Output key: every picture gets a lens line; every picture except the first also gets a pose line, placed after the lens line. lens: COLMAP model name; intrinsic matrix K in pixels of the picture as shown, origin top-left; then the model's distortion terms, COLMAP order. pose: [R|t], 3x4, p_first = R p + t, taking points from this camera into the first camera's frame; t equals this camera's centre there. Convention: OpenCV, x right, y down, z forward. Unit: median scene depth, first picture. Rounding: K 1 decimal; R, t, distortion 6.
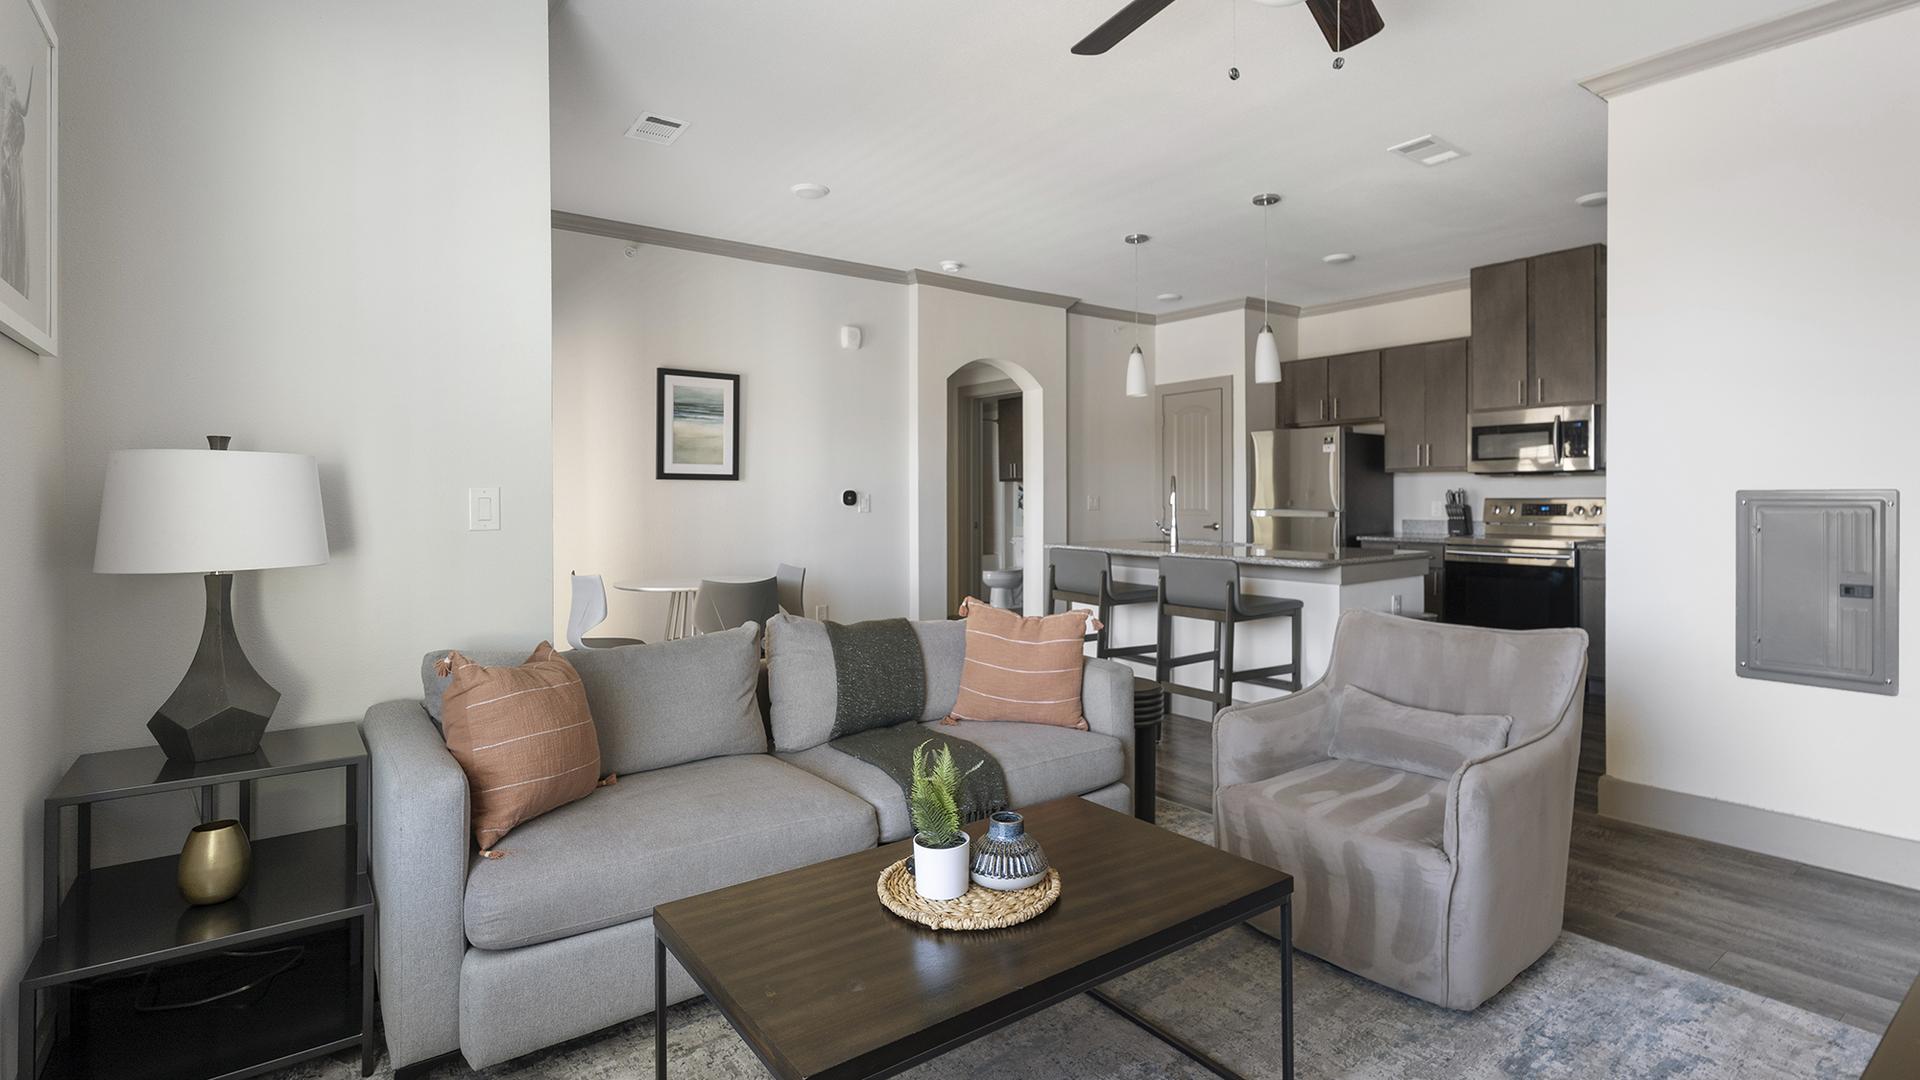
lens RADIAL K [[914.7, 0, 978.9], [0, 914.7, 505.8], [0, 0, 1]] dist [0.003627, 0.000337]
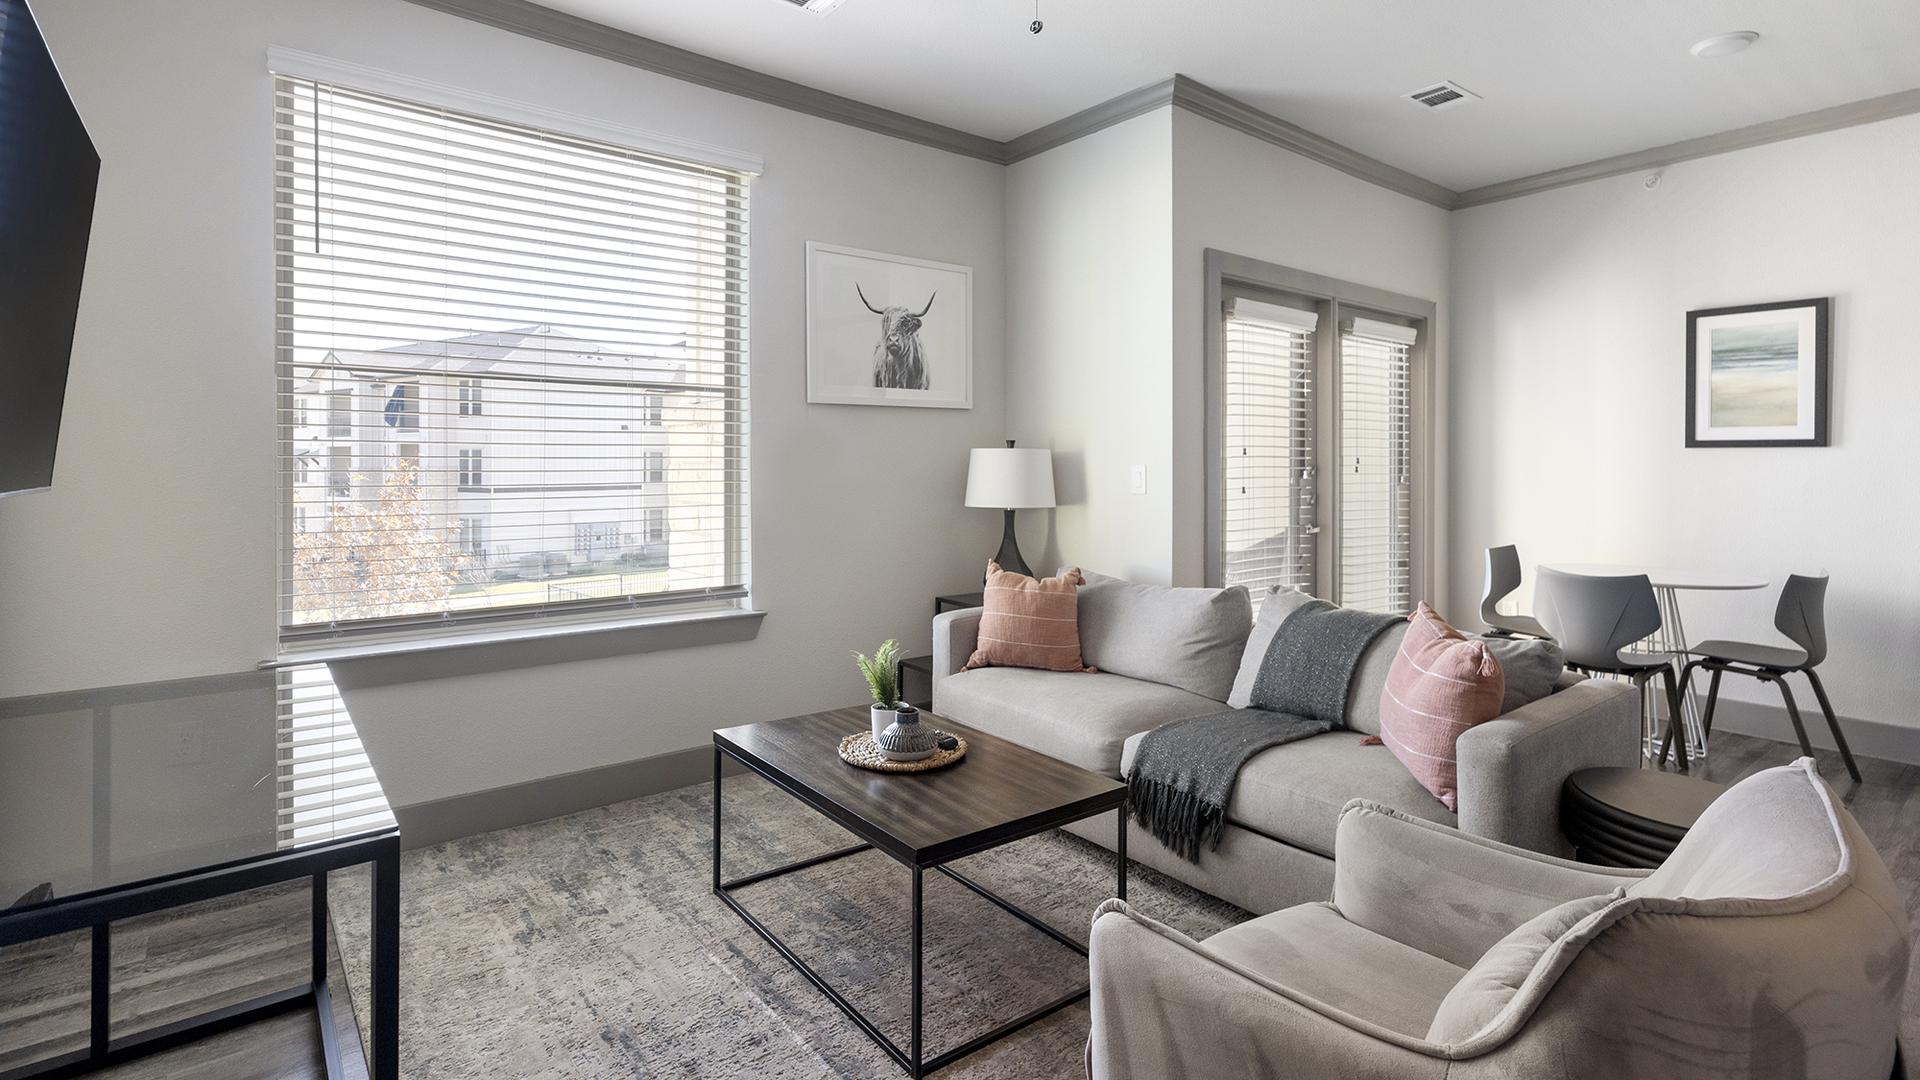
lens RADIAL K [[919.0, 0, 974.5], [0, 919.0, 475.2], [0, 0, 1]] dist [0.002123, 0.001269]
pose [[0.025173, 0.014532, -0.999577, 0.398854], [-0.007932, 0.999866, 0.014337, -0.009956], [0.999652, 0.007567, 0.025285, 0.300977]]
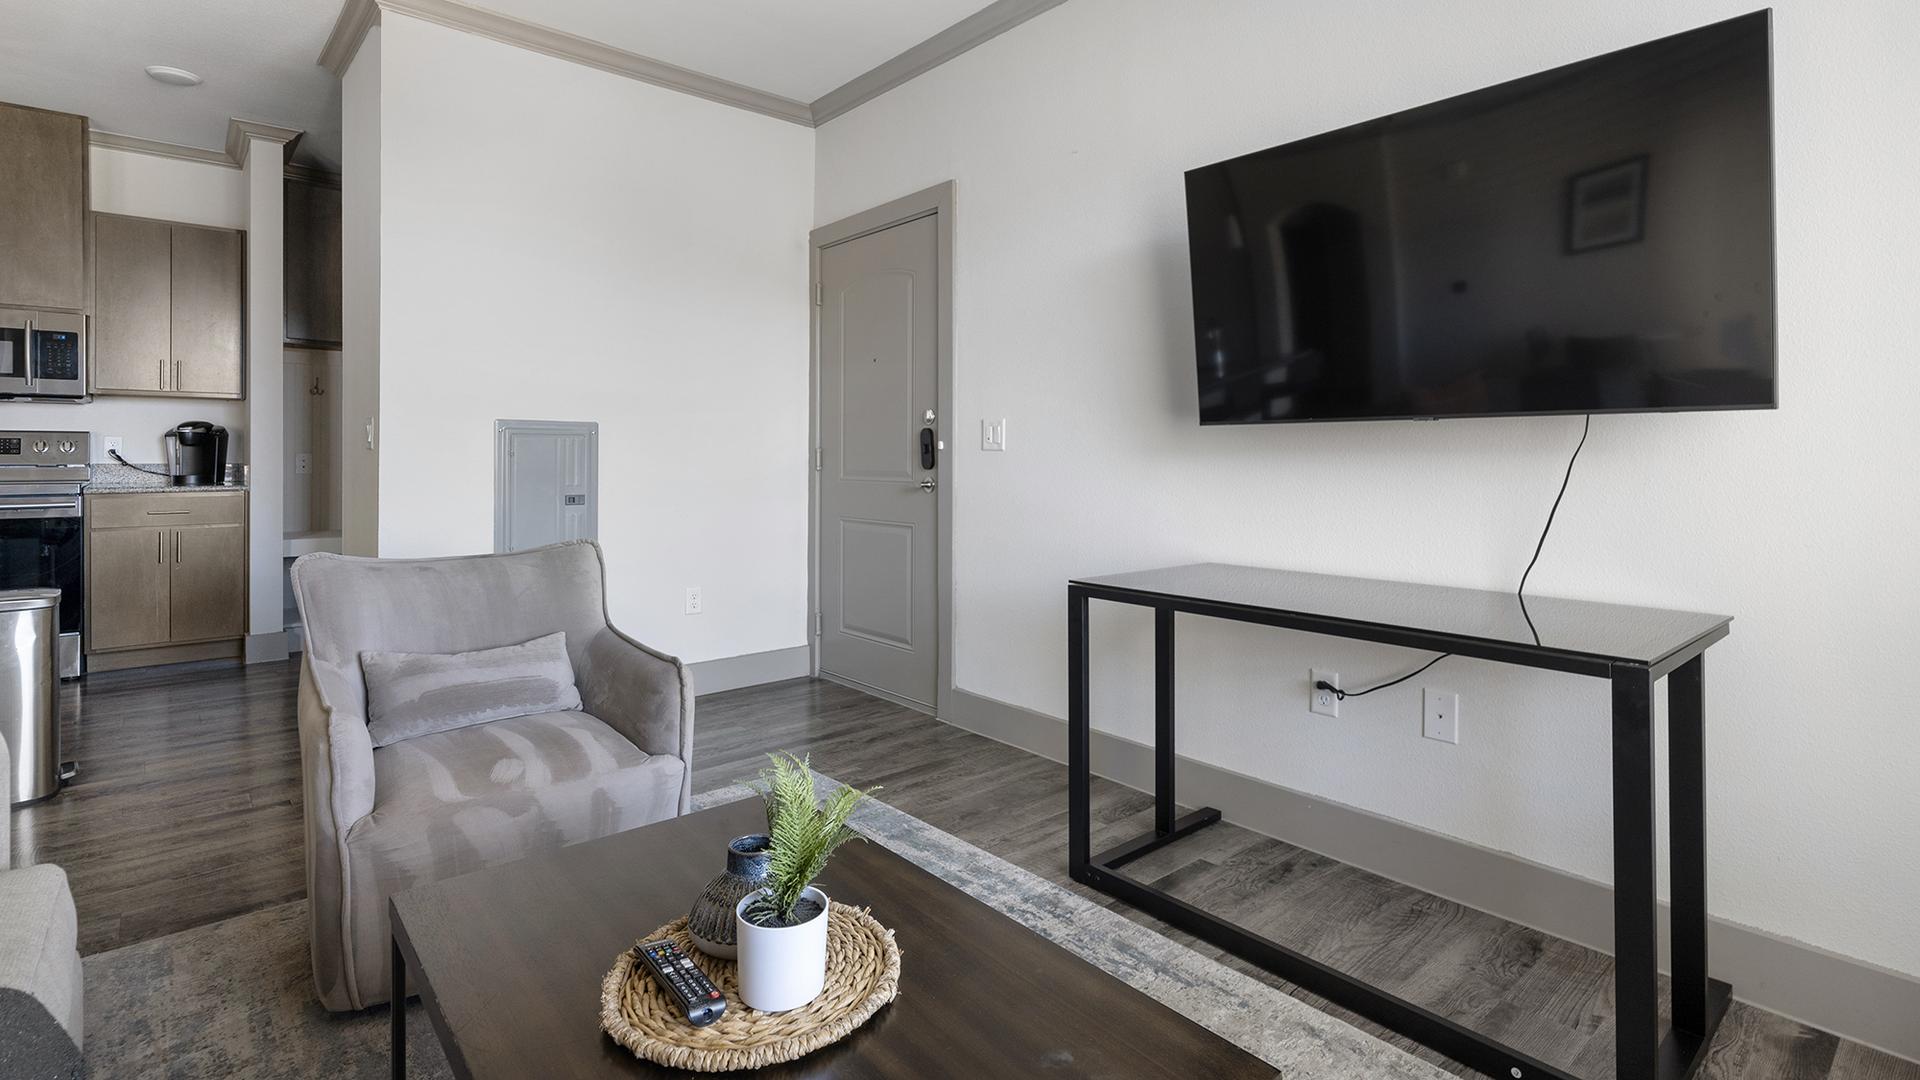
lens RADIAL K [[917.4, 0, 973.6], [0, 917.4, 463.7], [0, 0, 1]] dist [0.002667, -0.000004]
pose [[-0.067673, -0.007126, 0.997682, -0.179062], [0.004027, 0.999964, 0.007416, 0.016640], [-0.997699, 0.004520, -0.067642, 0.256318]]
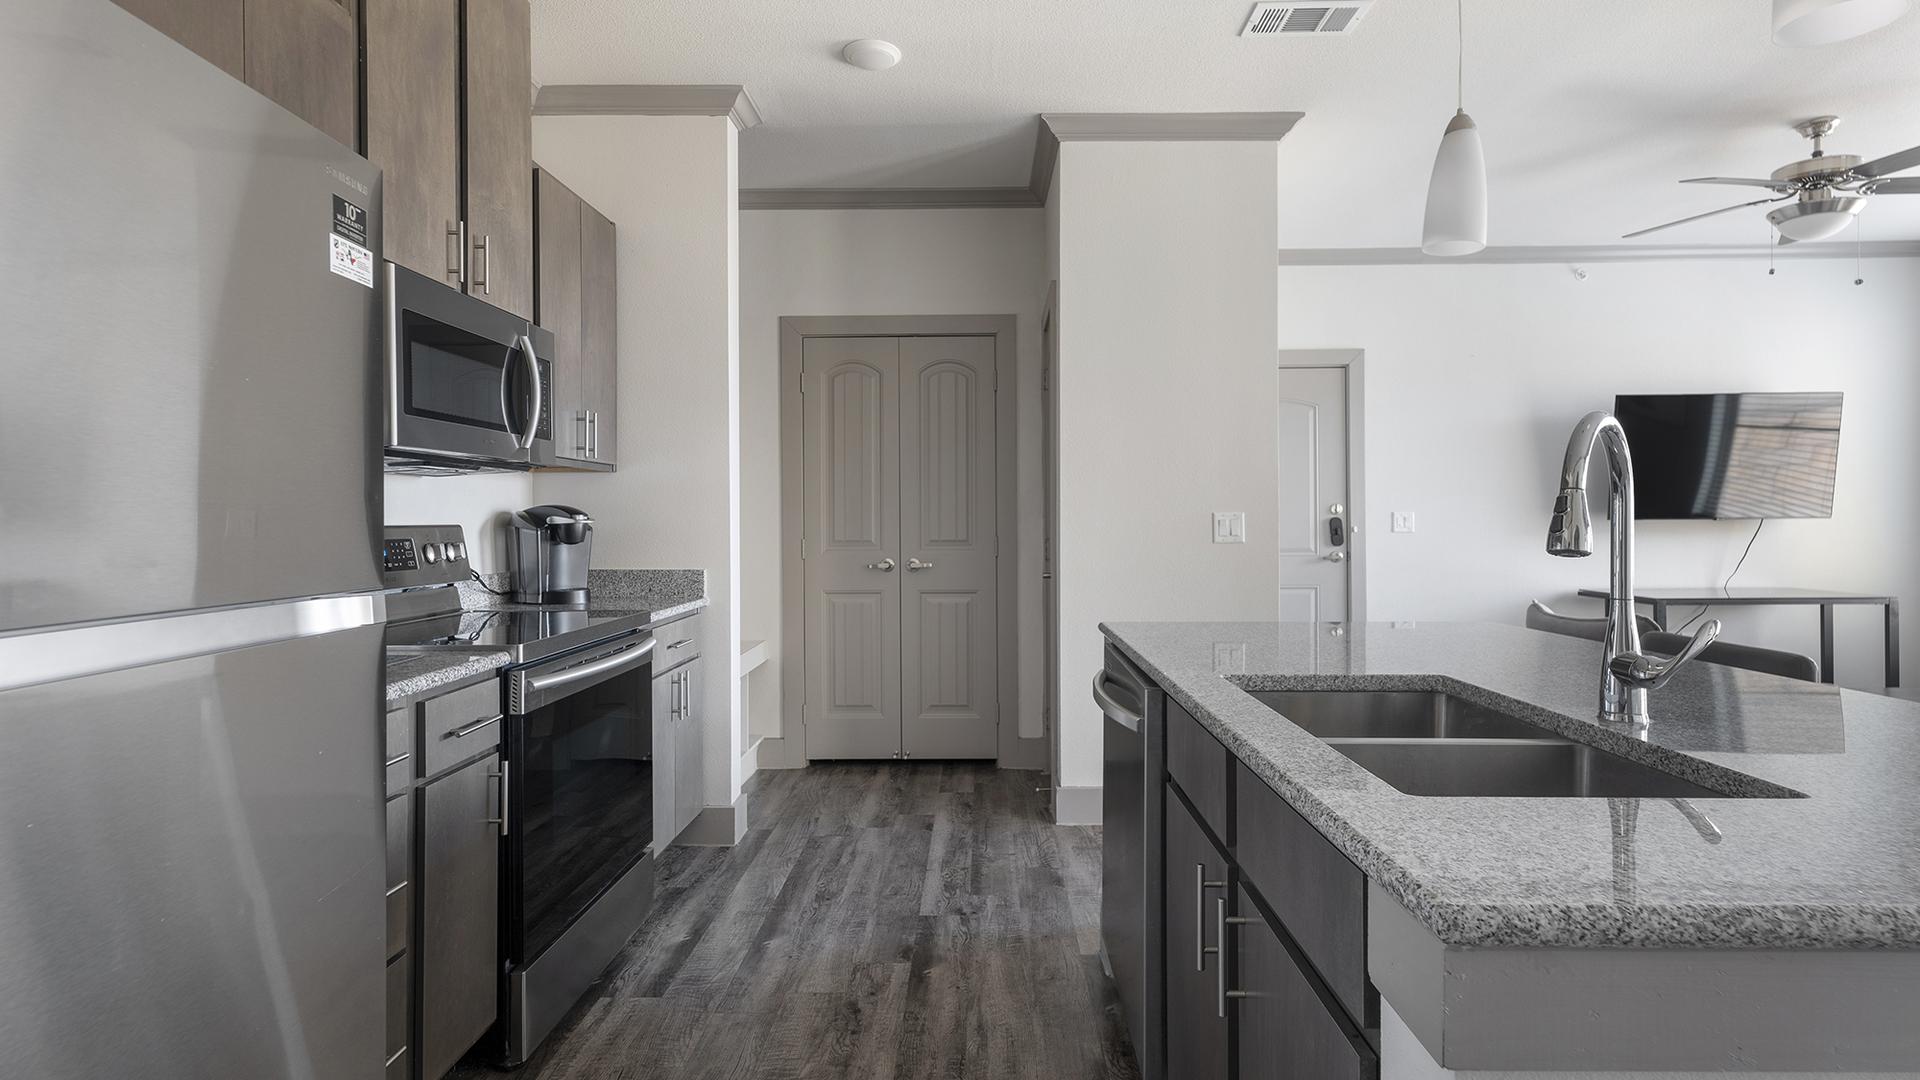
lens RADIAL K [[906.8, 0, 967.5], [0, 906.8, 519.0], [0, 0, 1]] dist [0.000753, 0.000644]
pose [[-0.784371, 0.005526, 0.620267, 0.183291], [0.011974, 0.999909, 0.006235, -0.010706], [-0.620176, 0.012318, -0.784366, 1.160524]]
